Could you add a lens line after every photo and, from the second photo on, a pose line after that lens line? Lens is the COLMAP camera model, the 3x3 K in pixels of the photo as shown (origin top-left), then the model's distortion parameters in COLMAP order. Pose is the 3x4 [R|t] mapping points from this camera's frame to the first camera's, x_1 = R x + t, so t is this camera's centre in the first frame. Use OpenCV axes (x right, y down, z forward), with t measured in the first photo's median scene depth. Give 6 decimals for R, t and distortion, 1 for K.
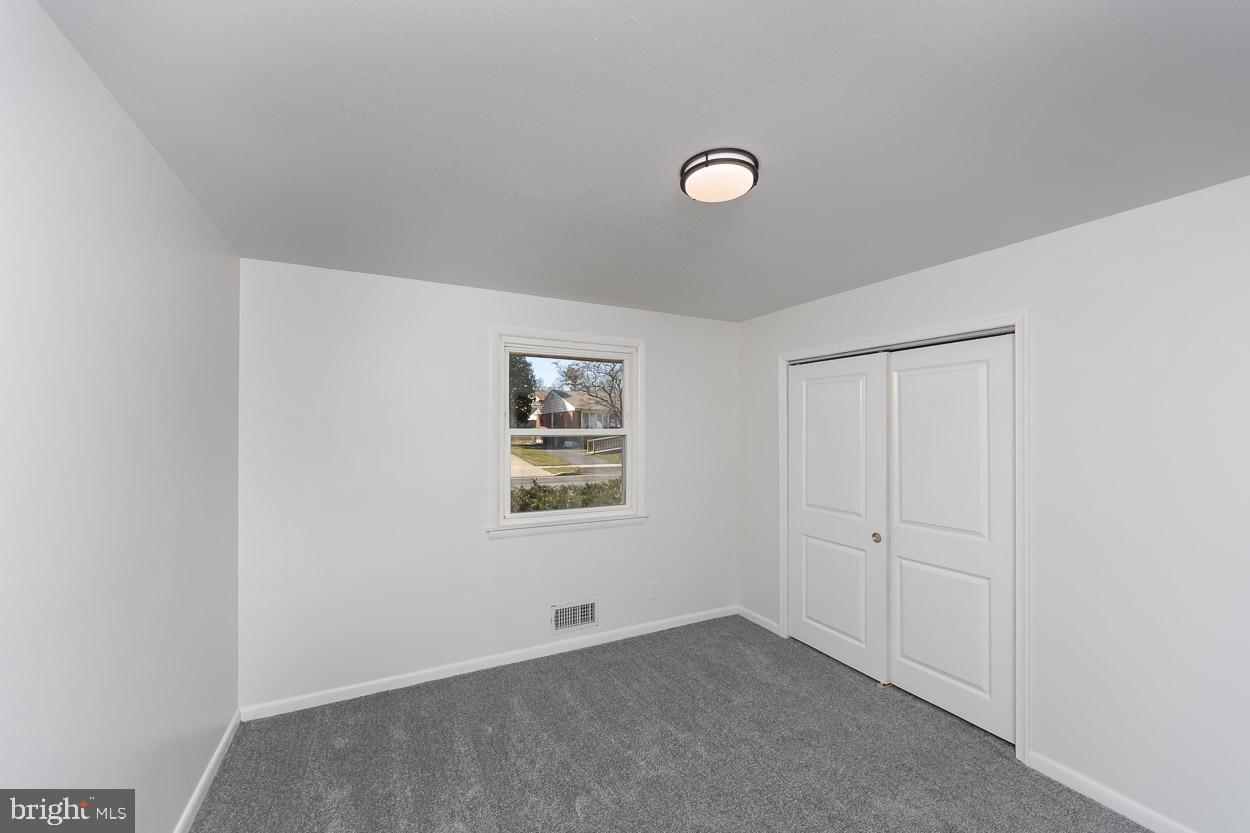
lens RADIAL K [[502.4, 0, 625.0], [0, 502.4, 416.5], [0, 0, 1]] dist [-0.016801, -0.000103]
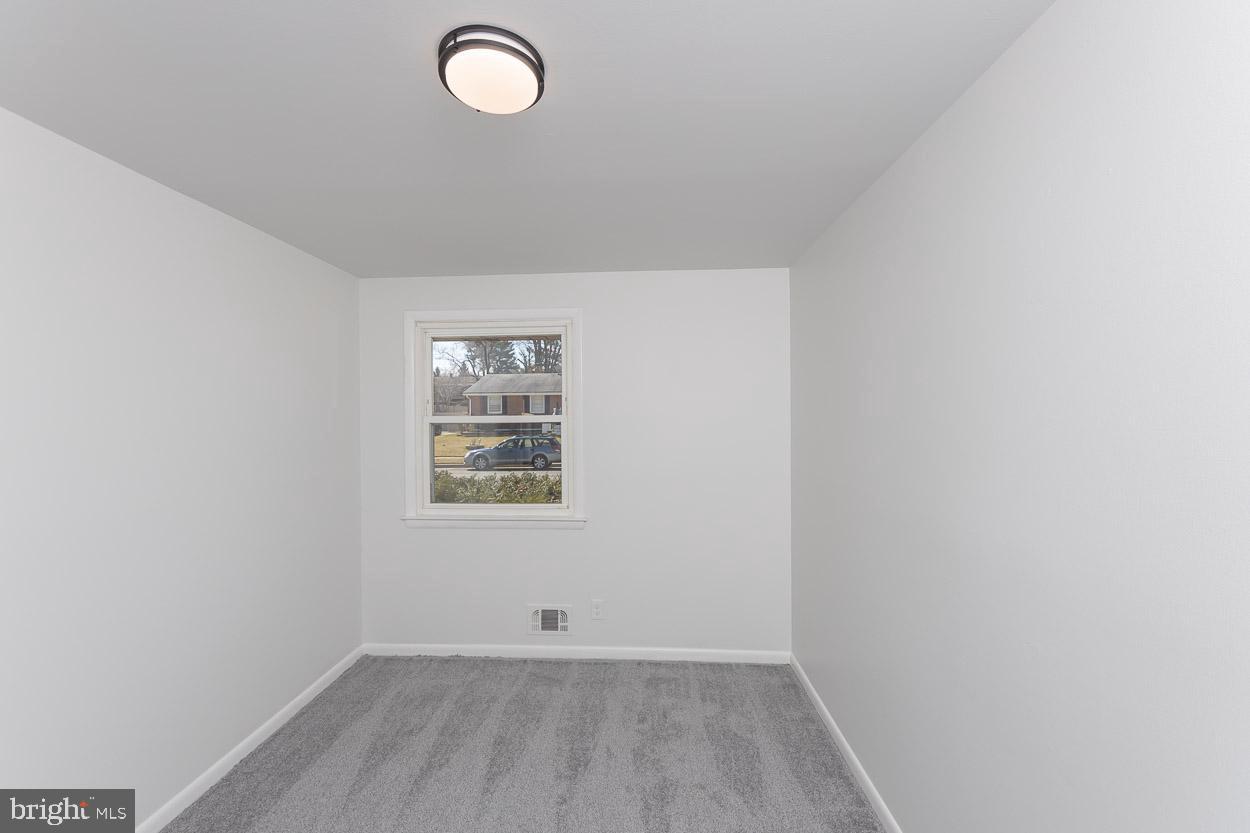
lens RADIAL K [[502.4, 0, 625.0], [0, 502.4, 416.5], [0, 0, 1]] dist [-0.016801, -0.000103]
pose [[0.858370, -0.007458, -0.512977, 0.542961], [0.018715, 0.999684, 0.016782, 0.013984], [0.512689, -0.024006, 0.858238, 0.328462]]
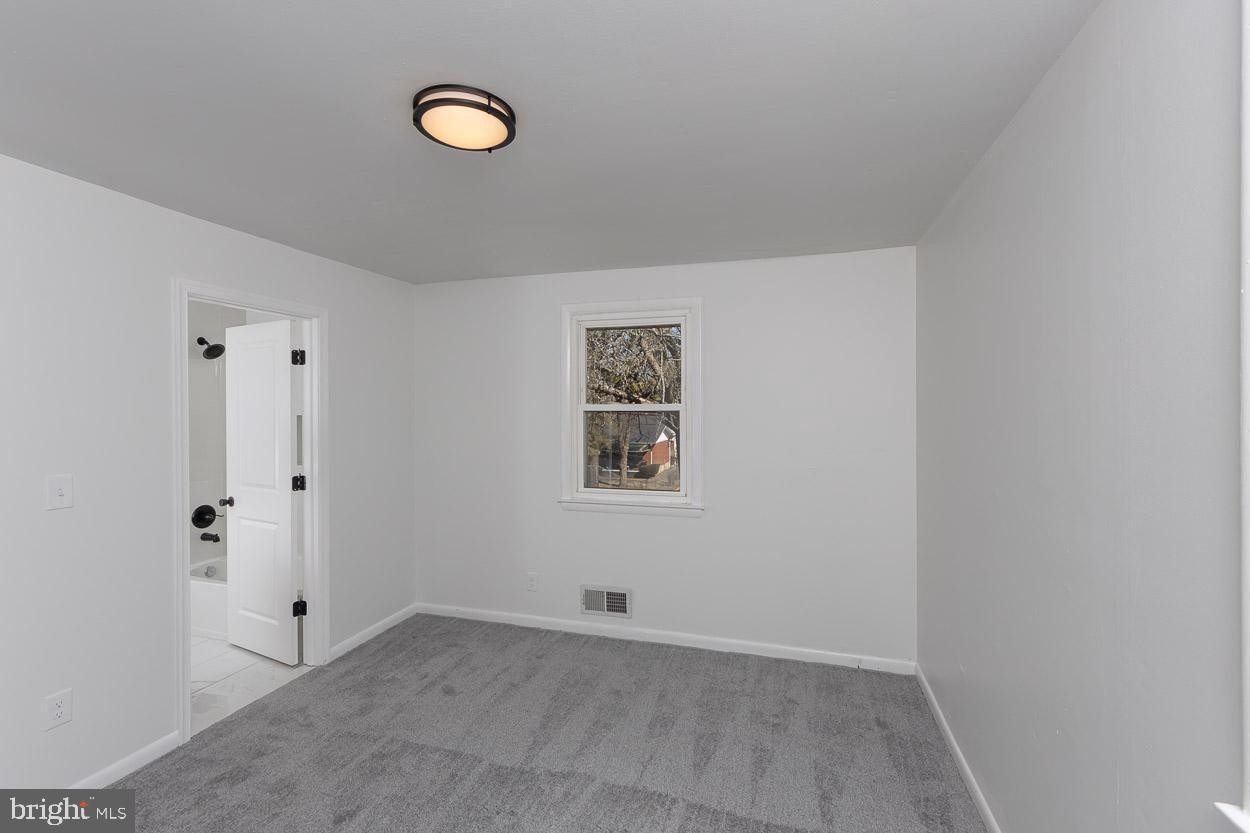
lens RADIAL K [[506.6, 0, 655.2], [0, 506.6, 402.0], [0, 0, 1]] dist [-0.020054, -0.000043]
pose [[0.730633, -0.008271, -0.682721, 0.574879], [0.018944, 0.999787, 0.008160, 0.012939], [0.682508, -0.018895, 0.730634, 0.341909]]
